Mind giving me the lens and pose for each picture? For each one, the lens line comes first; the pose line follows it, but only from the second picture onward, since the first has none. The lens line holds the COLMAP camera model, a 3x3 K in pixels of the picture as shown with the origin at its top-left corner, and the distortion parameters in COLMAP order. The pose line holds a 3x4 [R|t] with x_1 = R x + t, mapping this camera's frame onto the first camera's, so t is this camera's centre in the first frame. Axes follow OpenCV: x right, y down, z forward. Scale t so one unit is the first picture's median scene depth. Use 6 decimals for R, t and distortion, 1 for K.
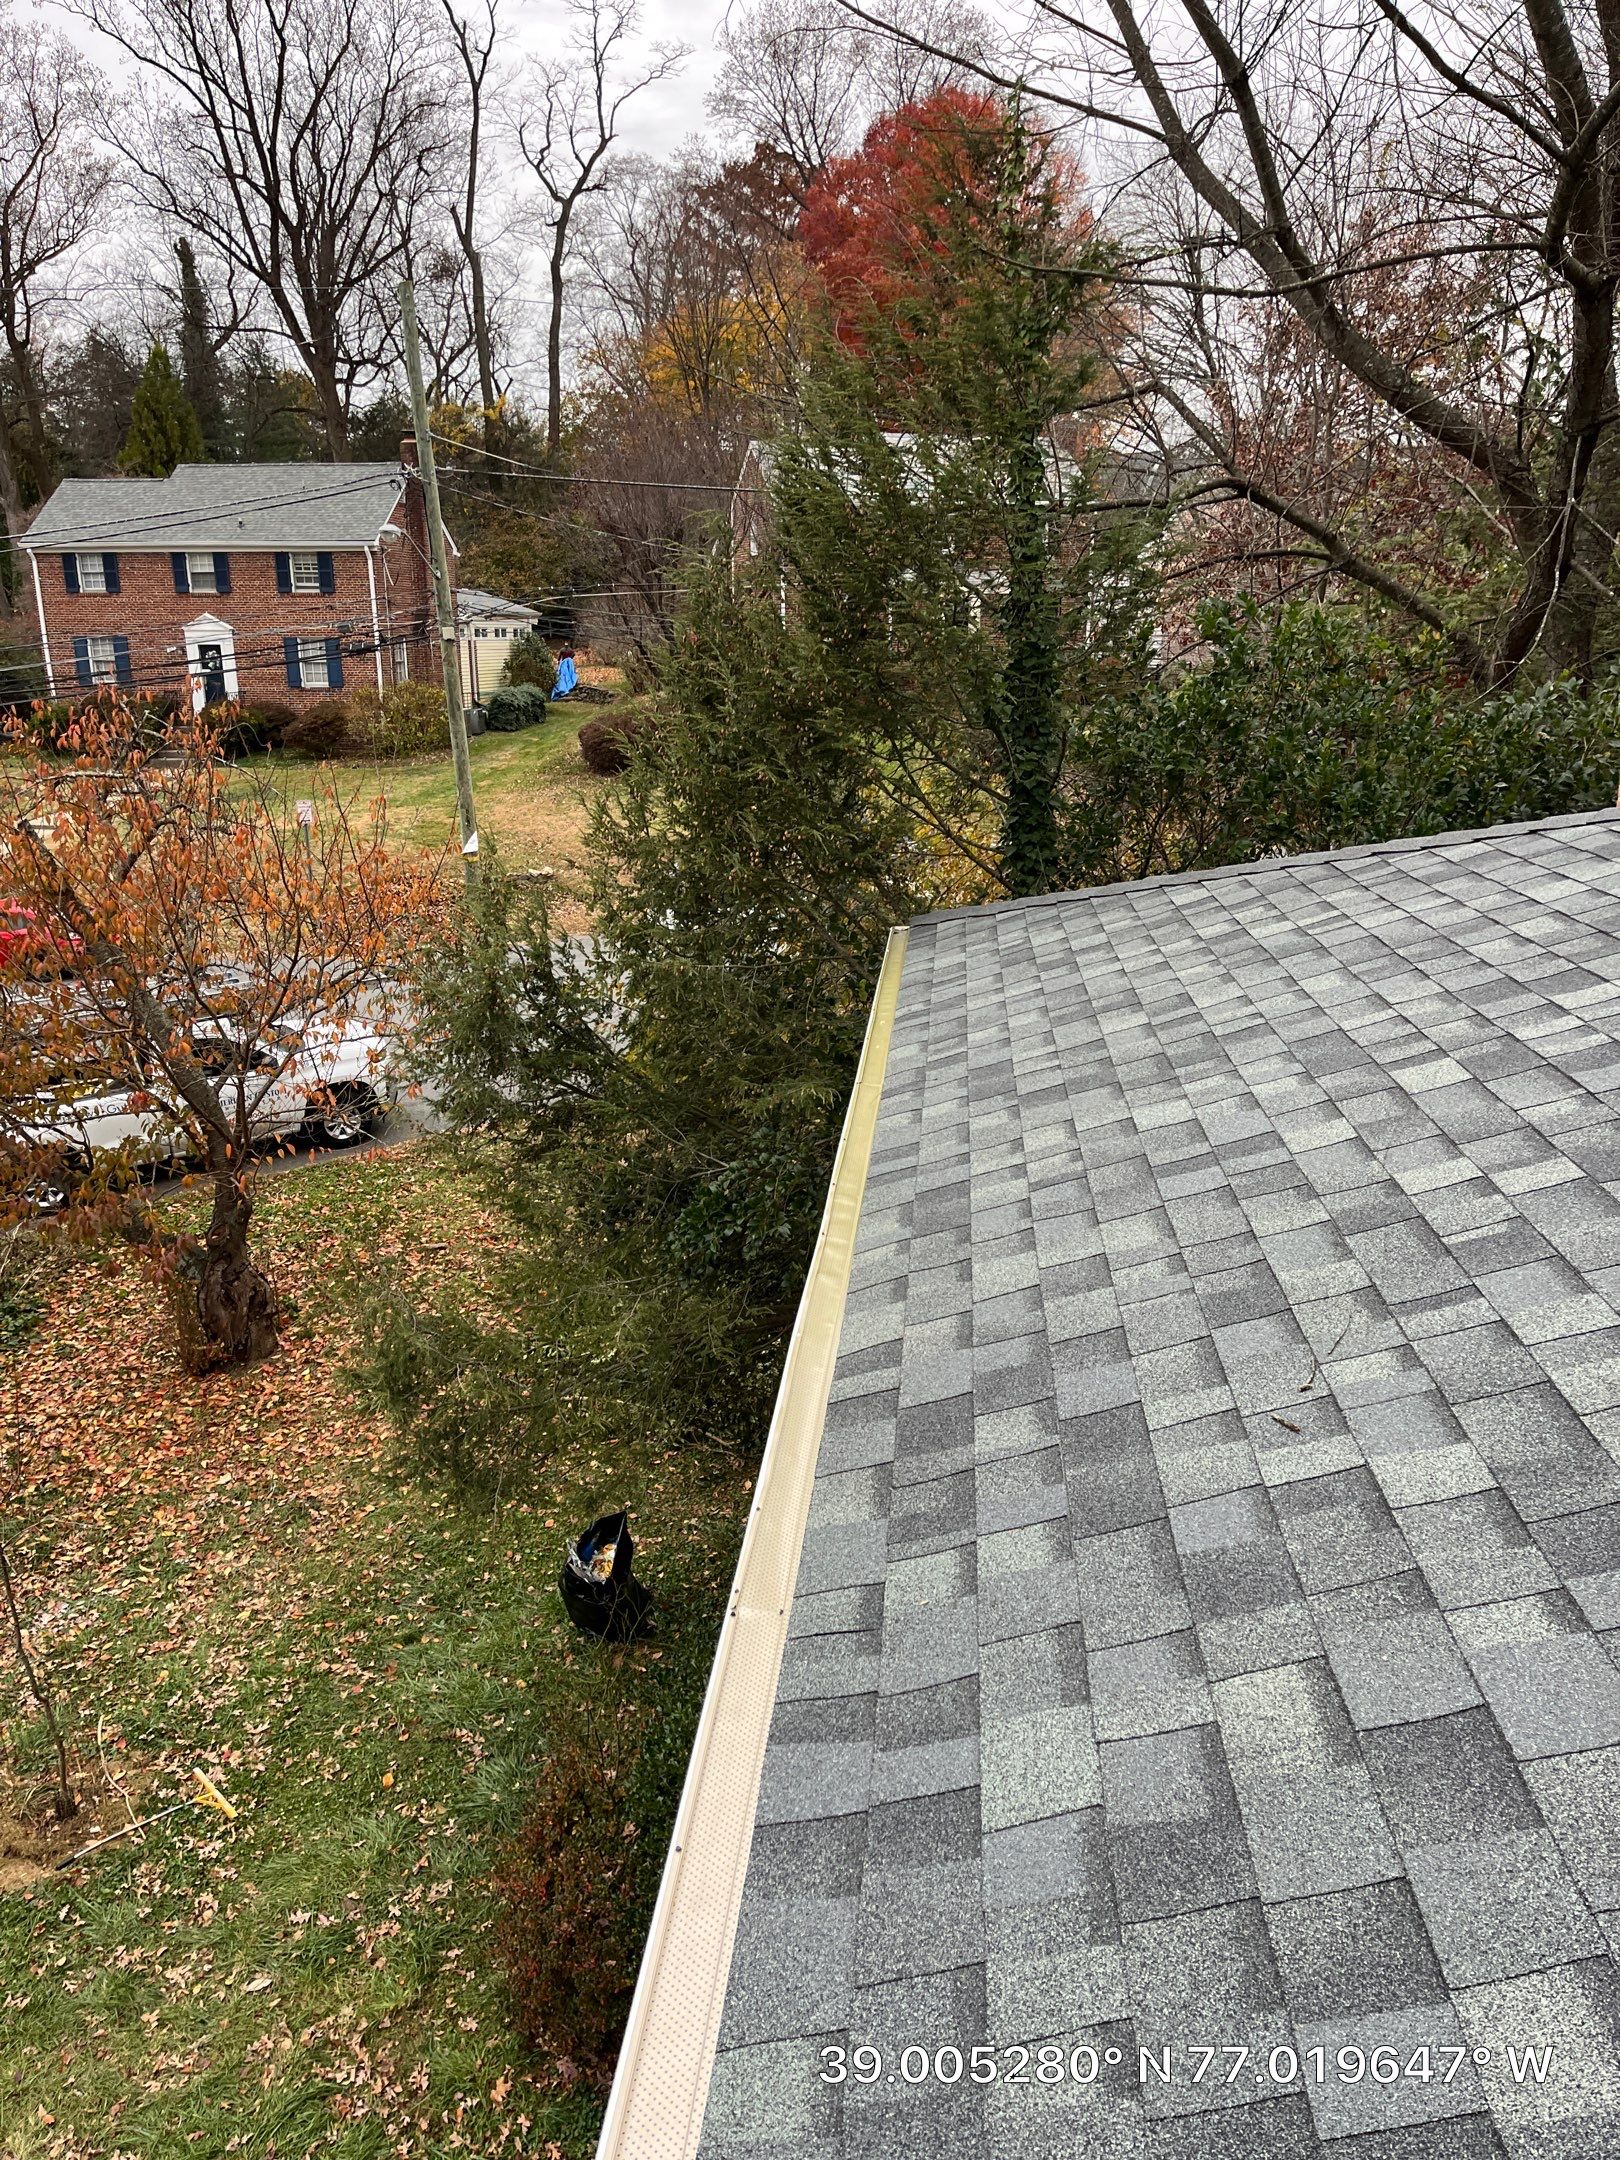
lens RADIAL K [[1501.6, 0, 797.8], [0, 1501.6, 1082.2], [0, 0, 1]] dist [0.095294, -0.105039]
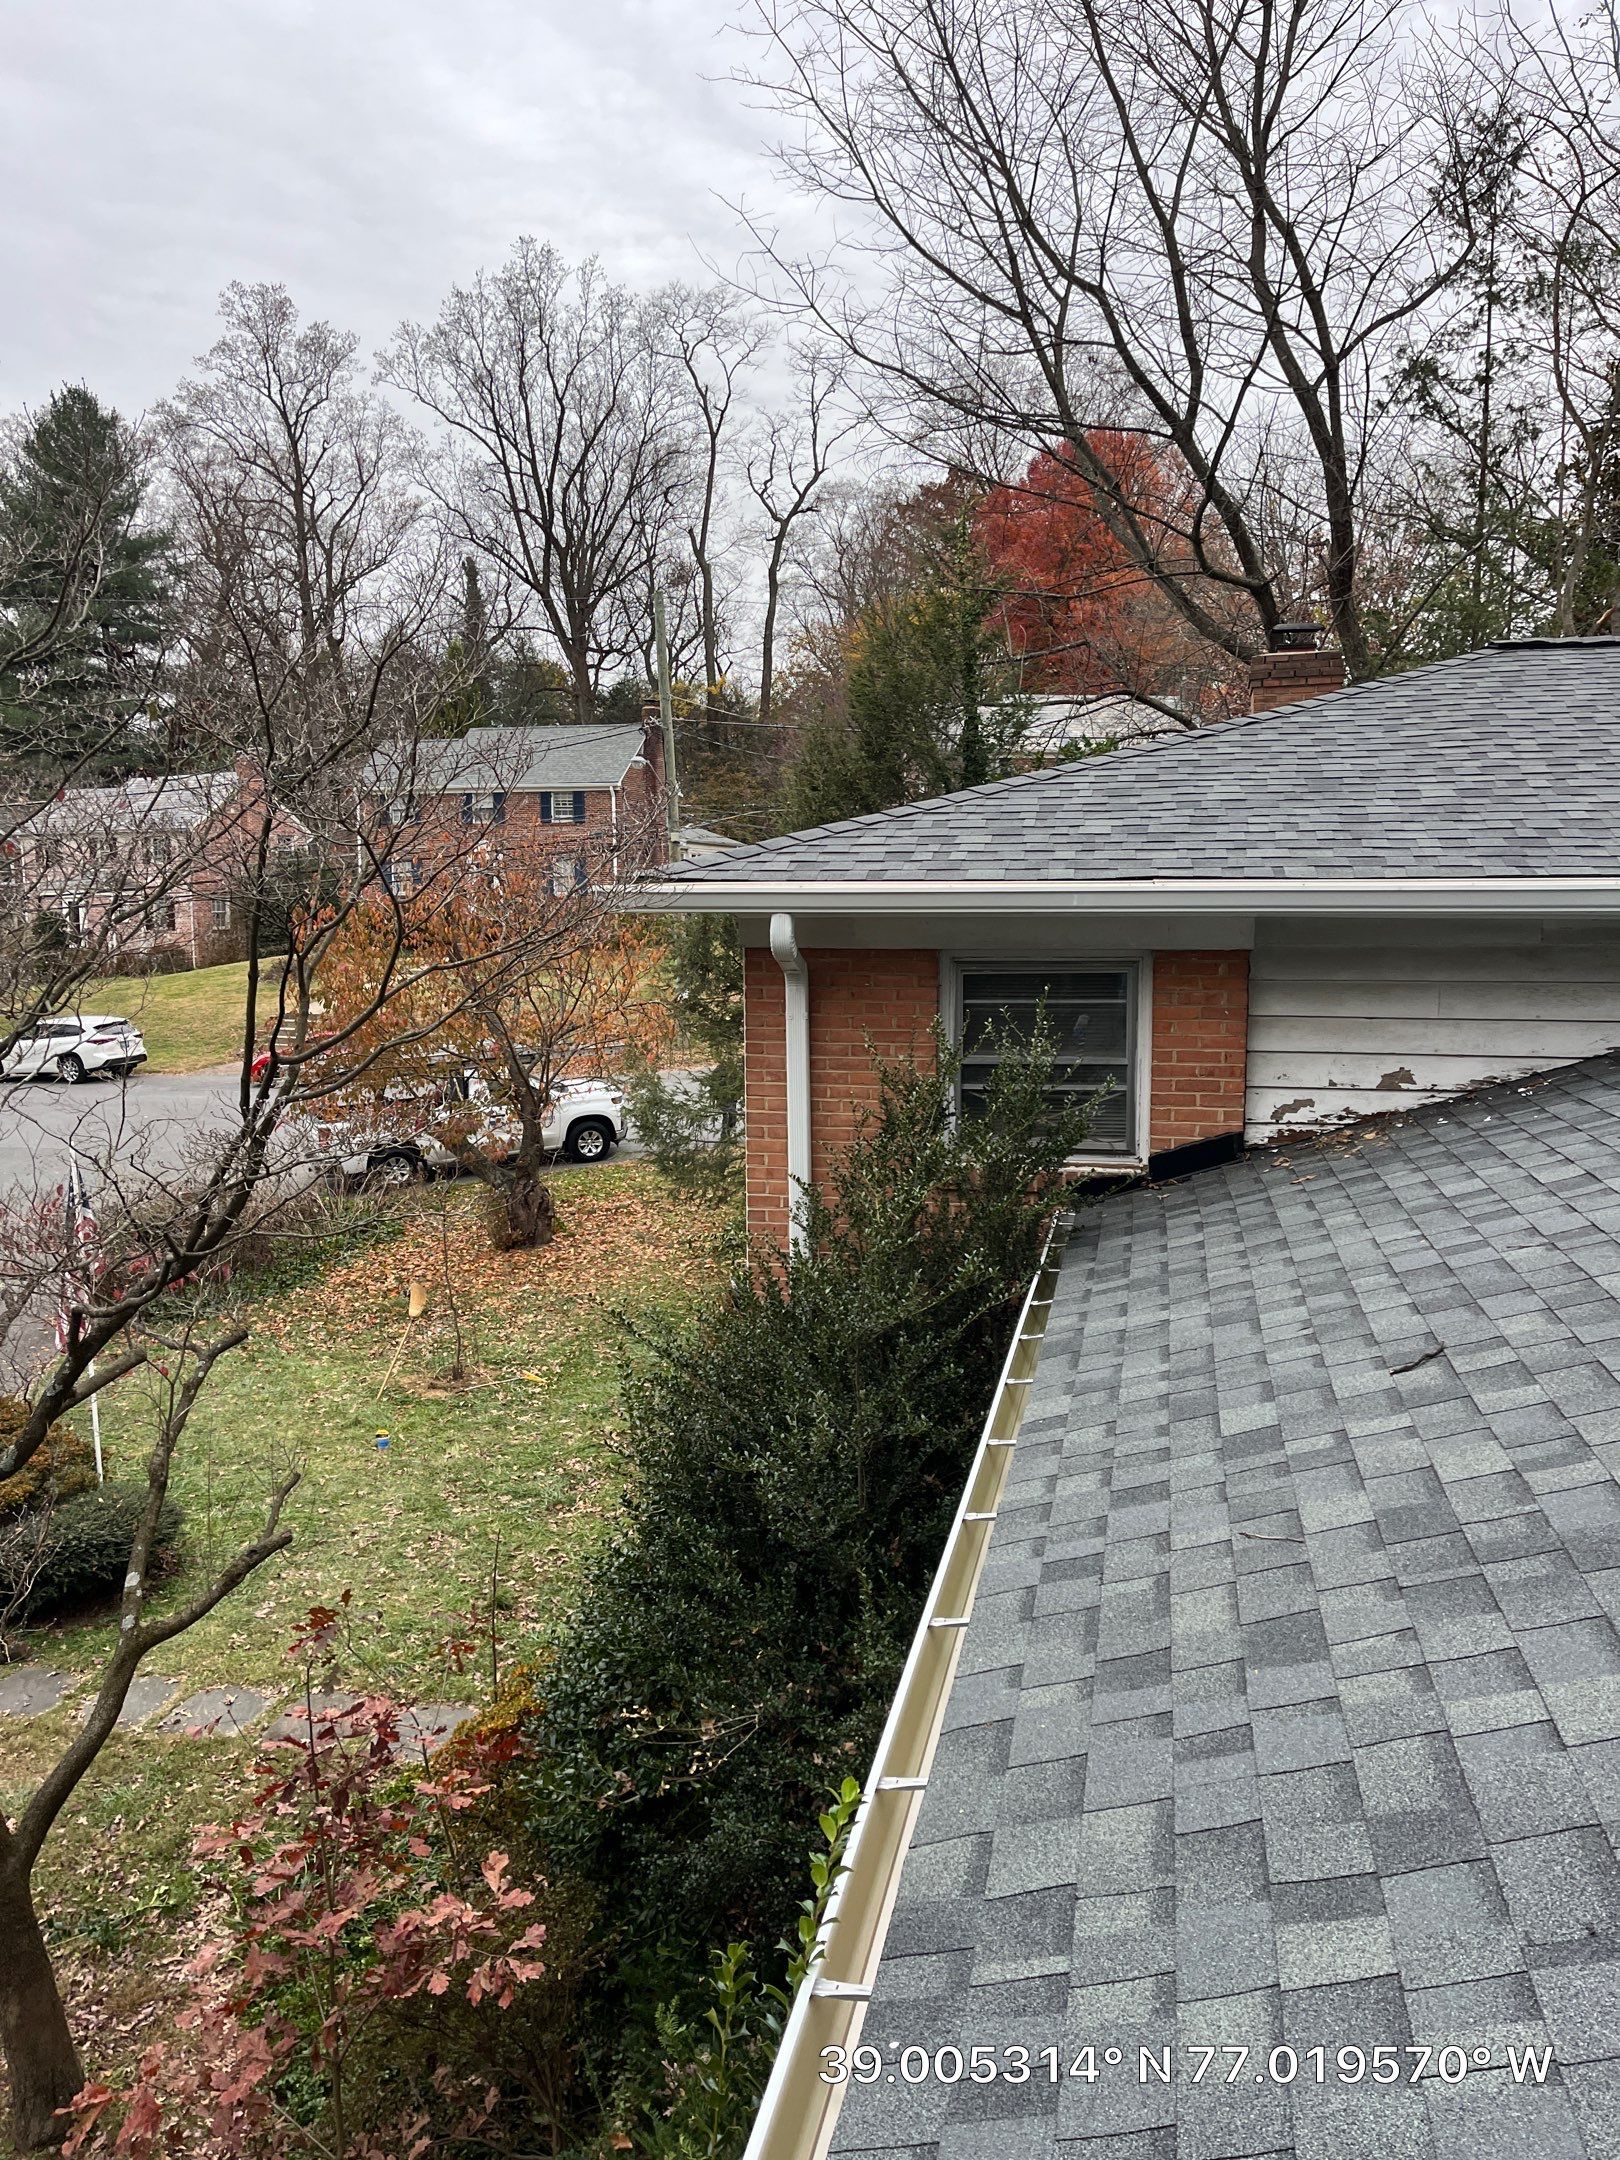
lens RADIAL K [[1501.6, 0, 797.8], [0, 1501.6, 1082.2], [0, 0, 1]] dist [0.095294, -0.105039]
pose [[0.991859, 0.017717, -0.126102, 0.018089], [-0.037724, 0.986705, -0.158085, 0.046767], [0.121625, 0.161555, 0.979340, -0.093988]]
